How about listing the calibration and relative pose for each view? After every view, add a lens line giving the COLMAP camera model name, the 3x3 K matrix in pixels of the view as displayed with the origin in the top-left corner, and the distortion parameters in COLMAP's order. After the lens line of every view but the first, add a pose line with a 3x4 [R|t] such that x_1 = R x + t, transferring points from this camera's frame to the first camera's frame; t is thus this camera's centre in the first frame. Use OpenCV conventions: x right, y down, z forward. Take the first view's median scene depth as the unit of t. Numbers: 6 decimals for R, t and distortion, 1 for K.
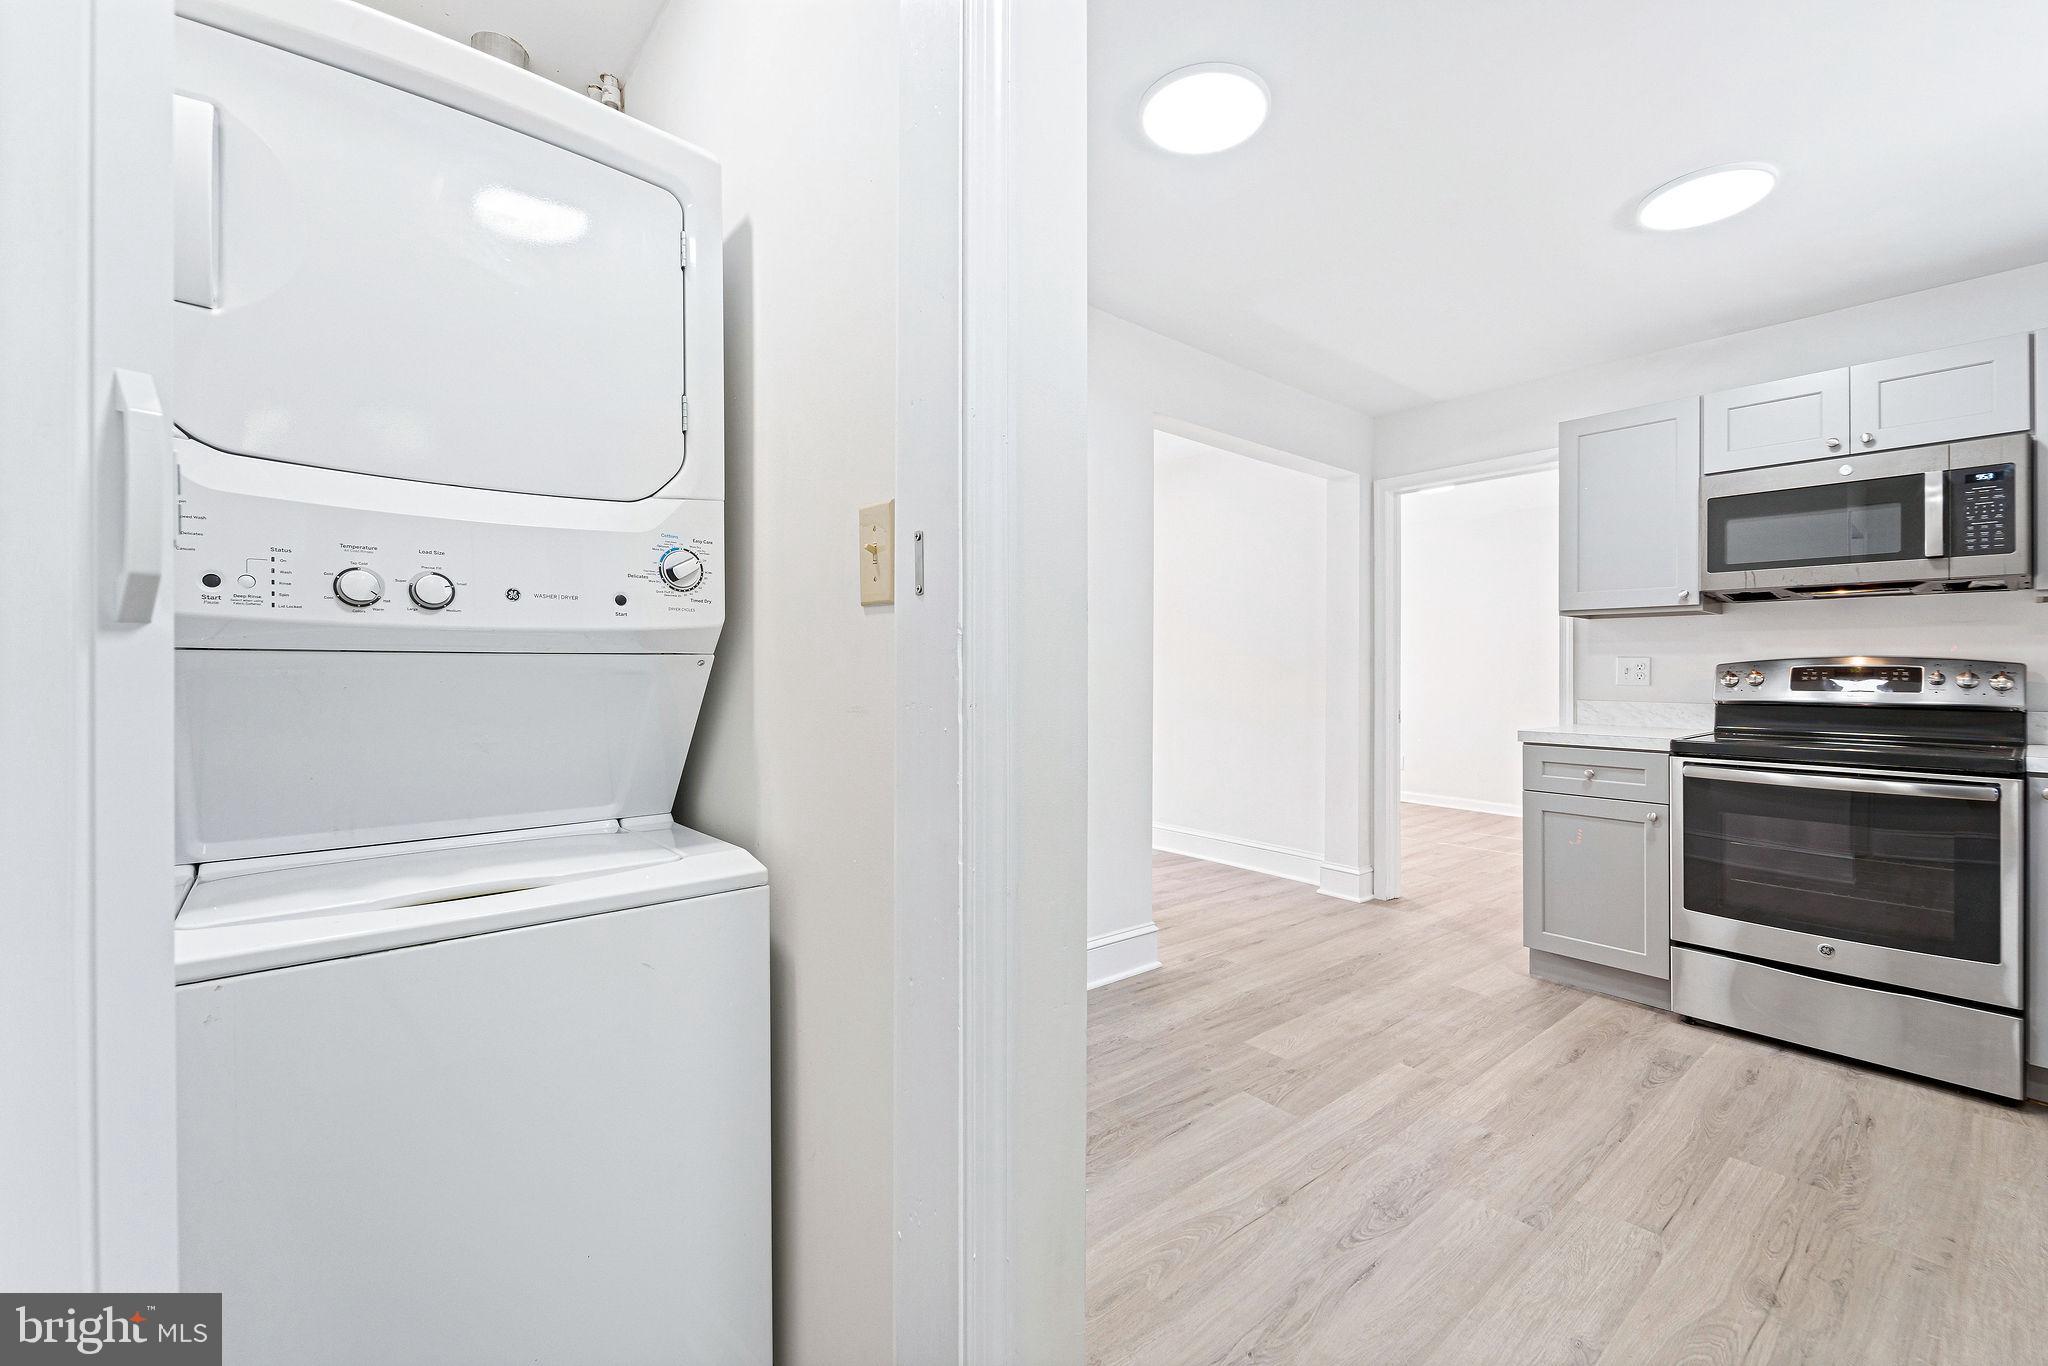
lens RADIAL K [[838.9, 0, 1048.5], [0, 838.9, 671.8], [0, 0, 1]] dist [0.001094, -0.000943]
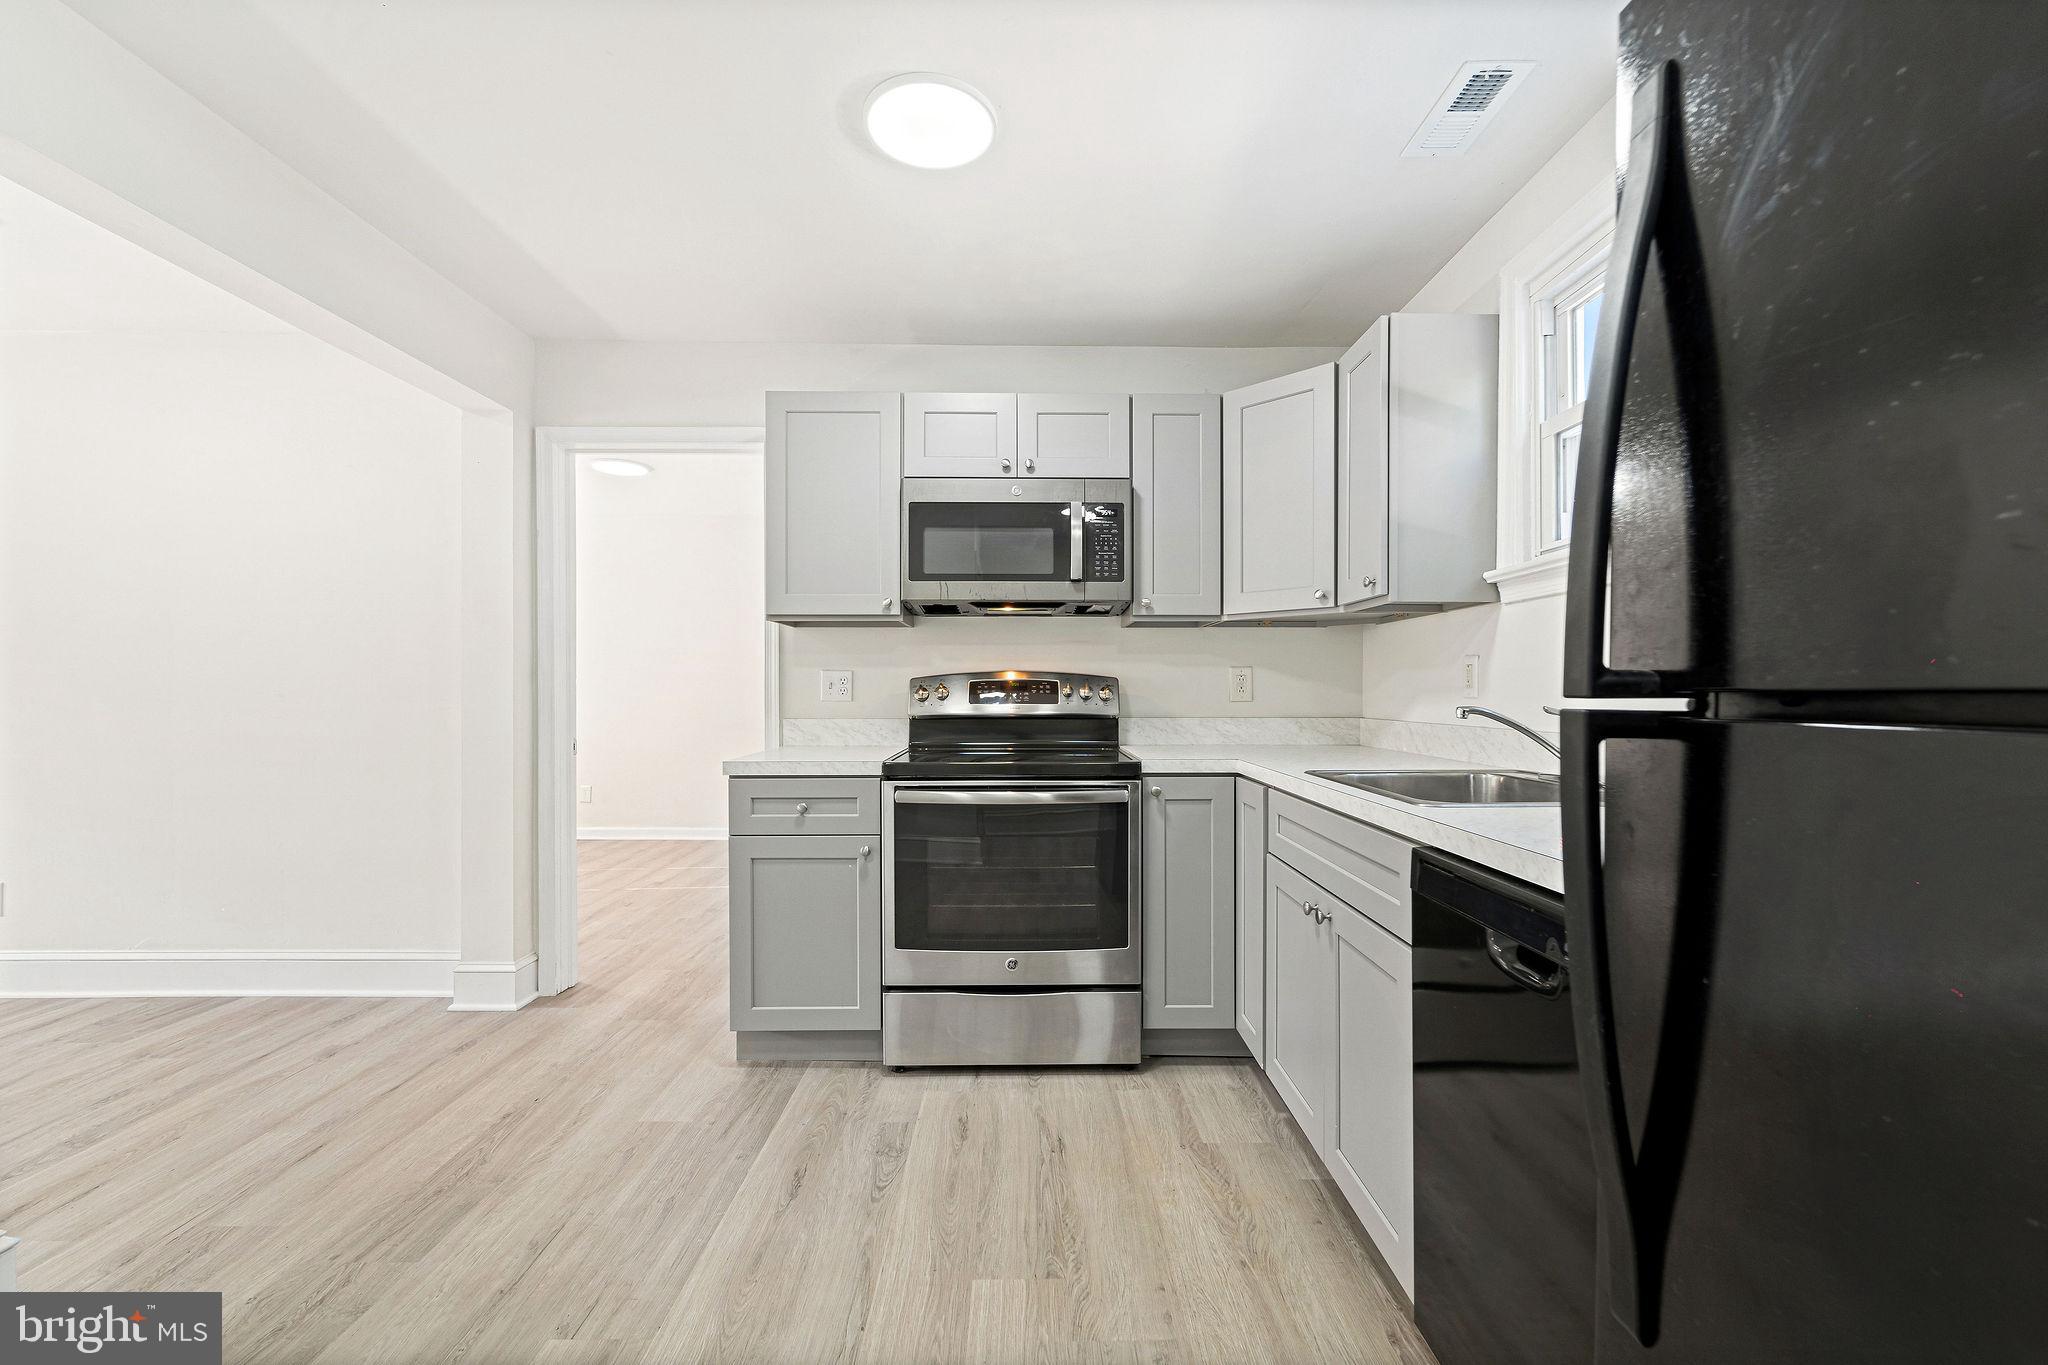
lens RADIAL K [[838.9, 0, 1023.7], [0, 838.9, 686.8], [0, 0, 1]] dist [0.001094, -0.000943]
pose [[0.646079, -0.002094, 0.763267, 0.104399], [0.004371, 0.999990, -0.000956, 0.001600], [-0.763258, 0.003954, 0.646082, 0.204517]]
